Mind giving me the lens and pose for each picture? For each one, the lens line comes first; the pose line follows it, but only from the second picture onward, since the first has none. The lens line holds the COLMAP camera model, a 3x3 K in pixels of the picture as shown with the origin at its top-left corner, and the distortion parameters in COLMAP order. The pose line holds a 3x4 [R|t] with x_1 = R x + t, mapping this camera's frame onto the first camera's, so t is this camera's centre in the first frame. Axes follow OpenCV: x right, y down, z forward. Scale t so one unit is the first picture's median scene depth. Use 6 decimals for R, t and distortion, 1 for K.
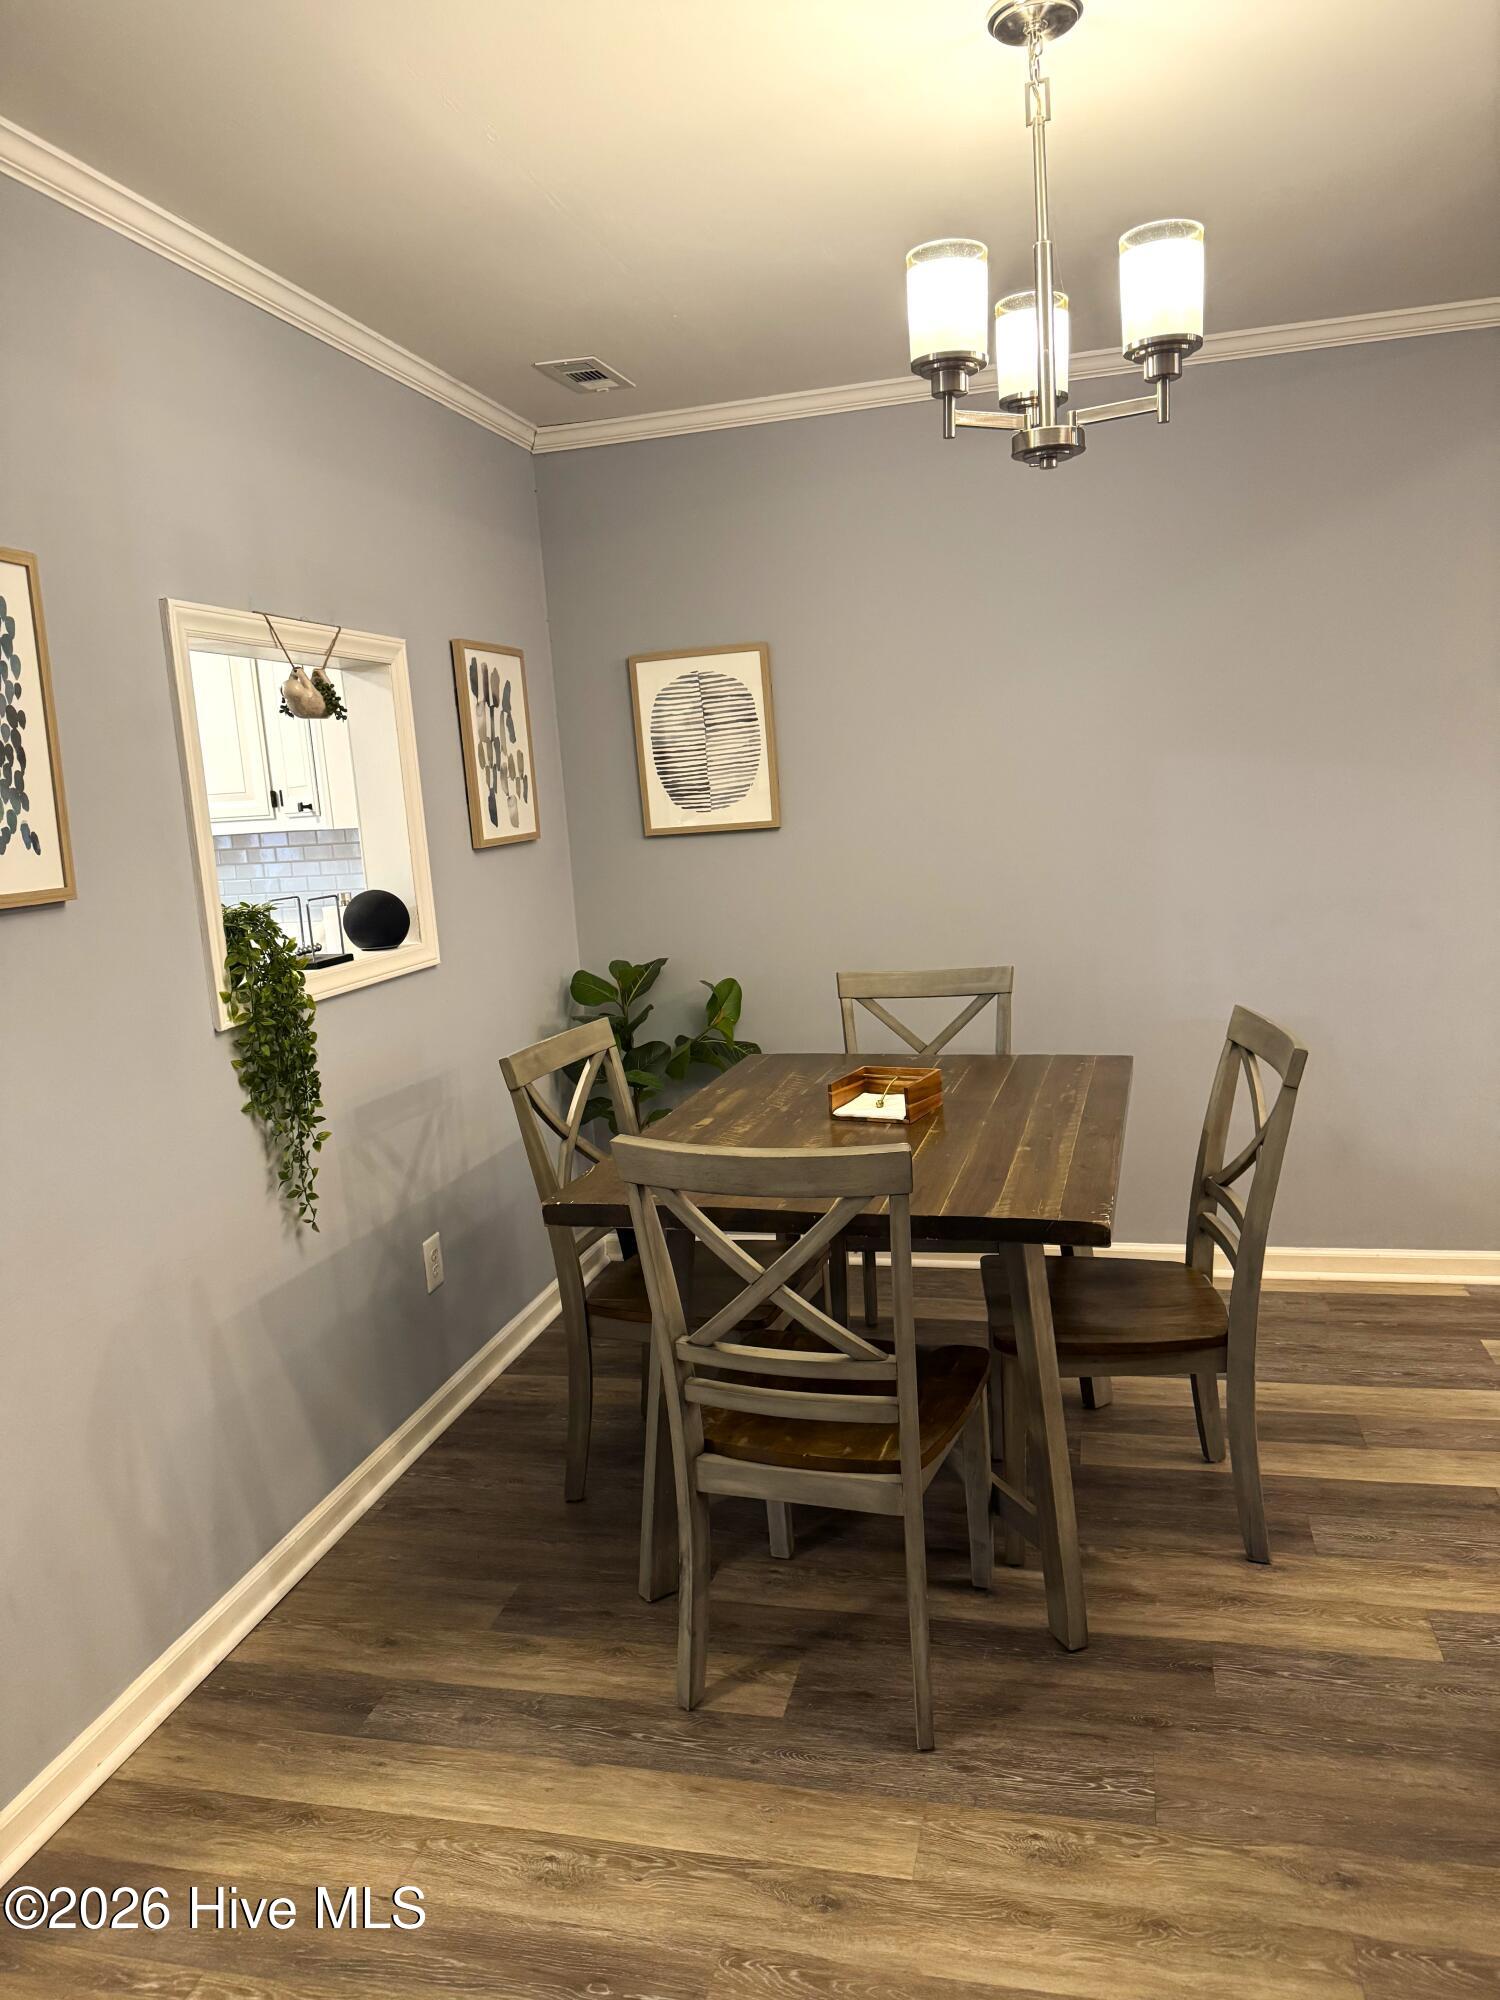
lens RADIAL K [[1414.7, 0, 750.0], [0, 1414.7, 1000.0], [0, 0, 1]] dist [0.006687, -0.005668]
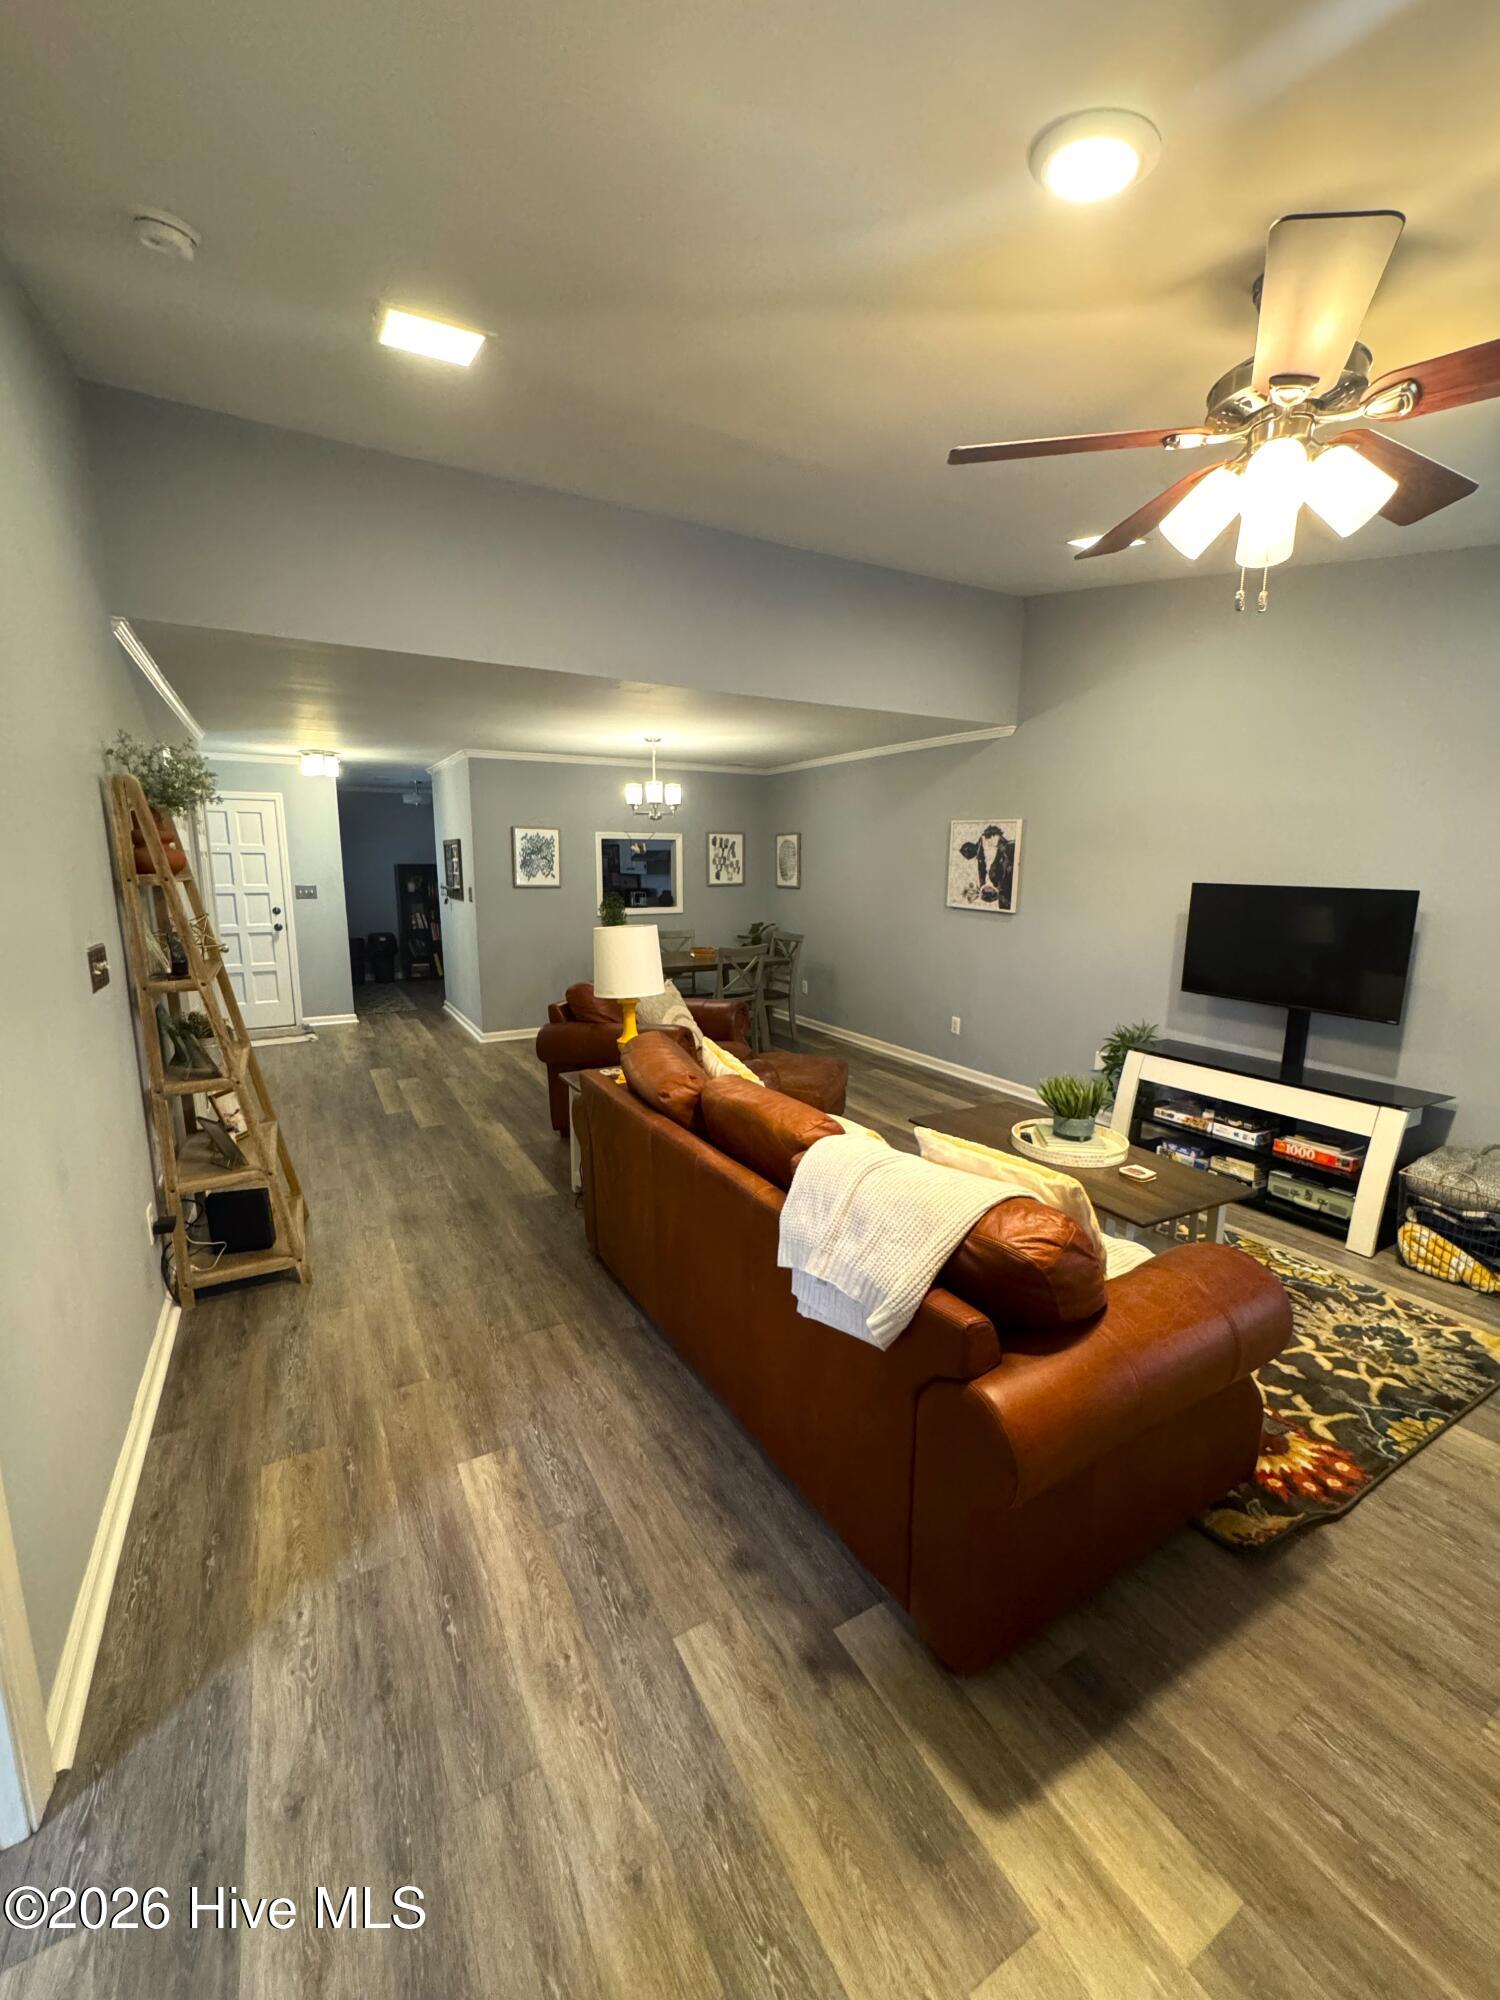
lens RADIAL K [[799.6, 0, 756.8], [0, 799.6, 999.6], [0, 0, 1]] dist [-0.003055, 0.000476]
pose [[0.693772, 0.192234, -0.694065, 2.273819], [-0.156806, 0.980918, 0.114943, -0.111598], [0.702917, 0.029089, 0.710677, -0.697961]]
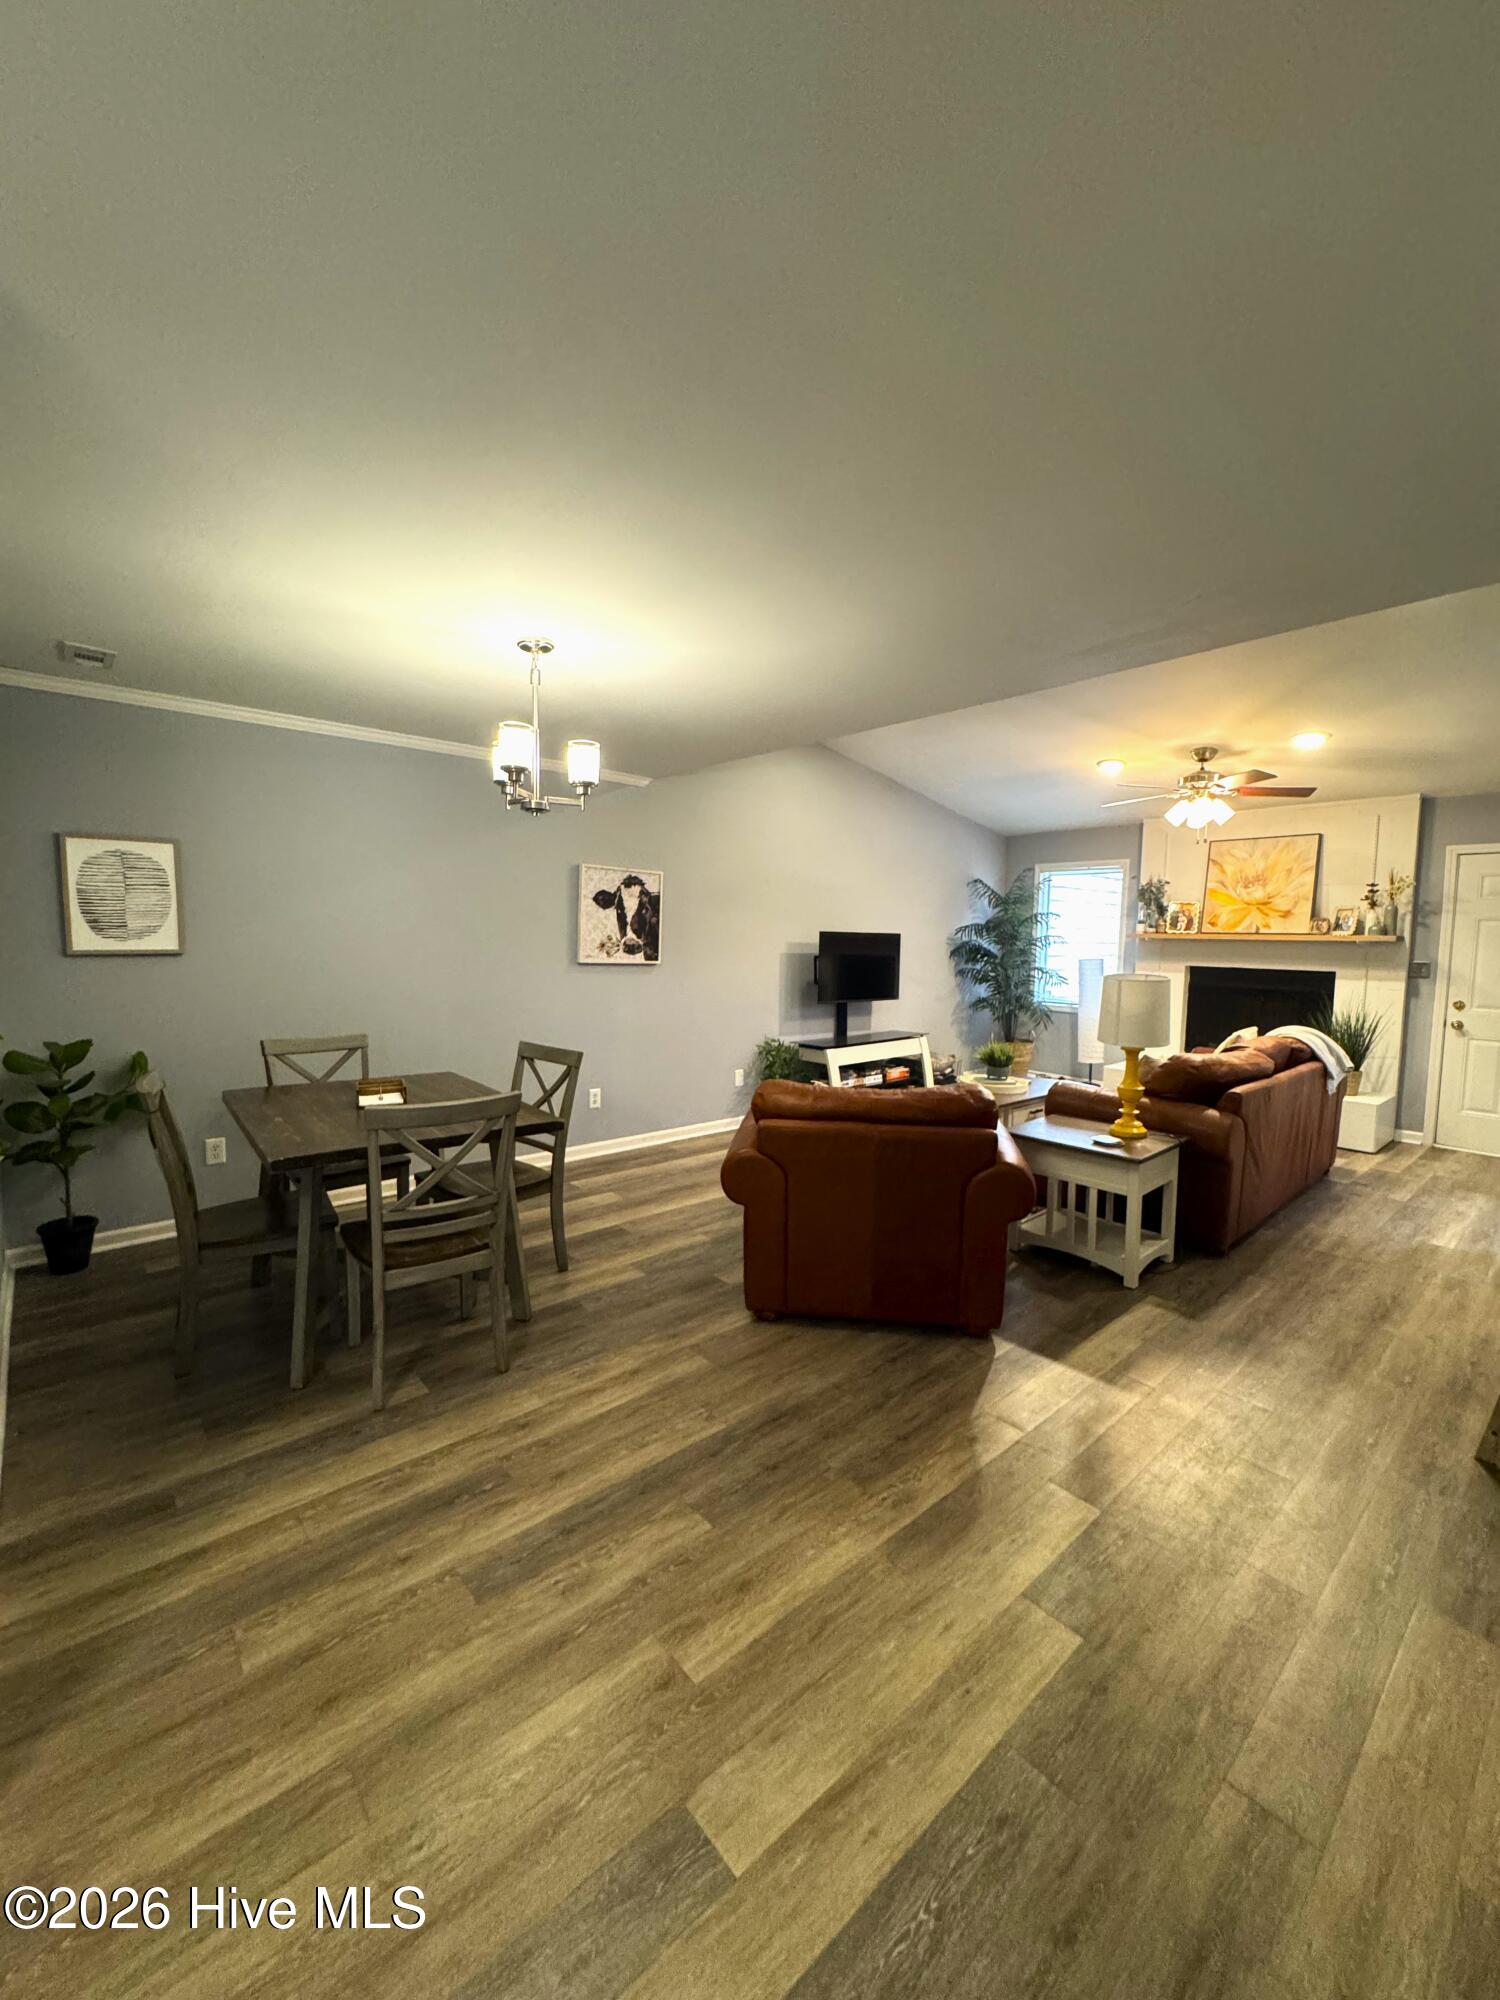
lens RADIAL K [[799.6, 0, 756.8], [0, 799.6, 999.6], [0, 0, 1]] dist [-0.003055, 0.000476]
pose [[0.563971, 0.005804, 0.825774, -0.640211], [0.068849, 0.996163, -0.054022, 0.041943], [-0.822920, 0.087320, 0.561408, -0.069144]]
